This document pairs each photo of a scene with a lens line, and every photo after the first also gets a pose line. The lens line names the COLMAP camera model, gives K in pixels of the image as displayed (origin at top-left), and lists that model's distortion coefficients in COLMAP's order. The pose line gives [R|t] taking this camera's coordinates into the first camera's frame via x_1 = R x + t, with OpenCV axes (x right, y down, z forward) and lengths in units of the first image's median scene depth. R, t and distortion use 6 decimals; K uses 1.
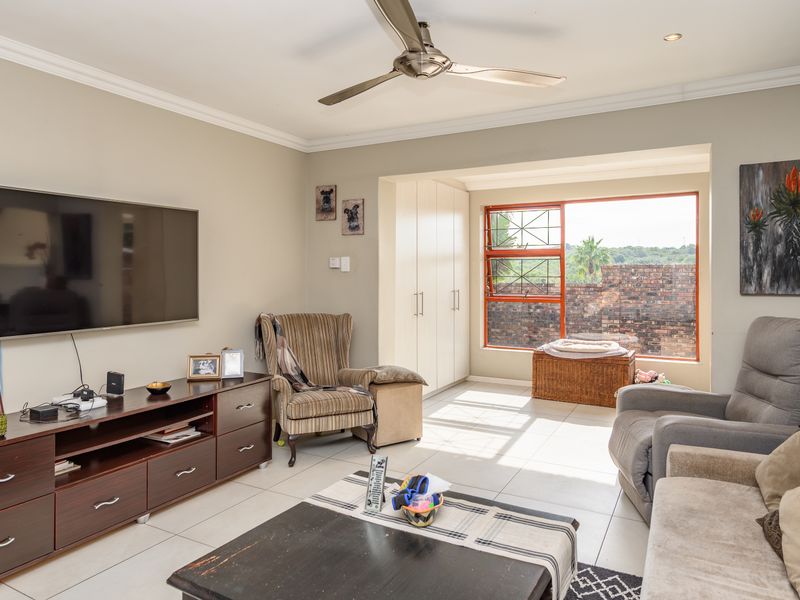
lens RADIAL K [[536.8, 0, 398.6], [0, 536.8, 293.5], [0, 0, 1]] dist [-0.001223, 0.013300]
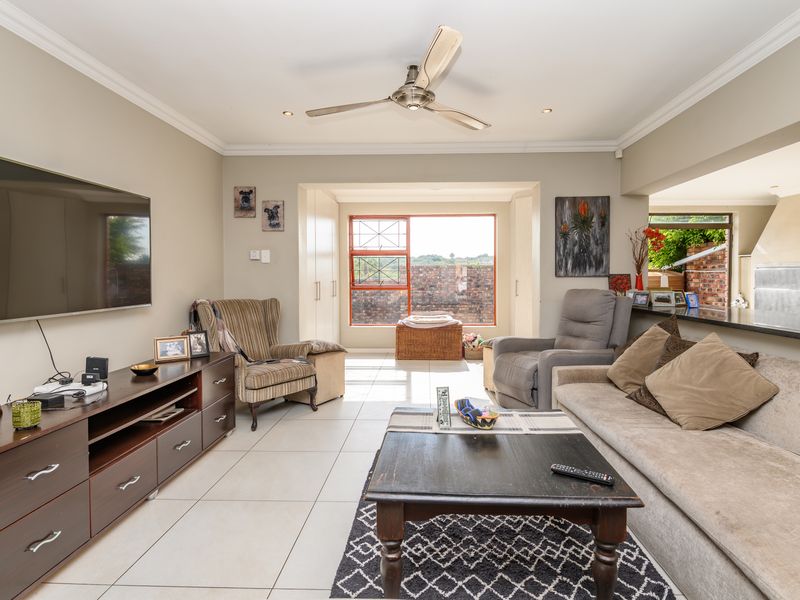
lens RADIAL K [[430.5, 0, 403.1], [0, 430.5, 300.1], [0, 0, 1]] dist [-0.002159, -0.002124]
pose [[0.888248, -0.026535, 0.458597, -0.305720], [0.018664, 0.999591, 0.021687, 0.029071], [-0.458985, -0.010704, 0.888379, 0.044266]]
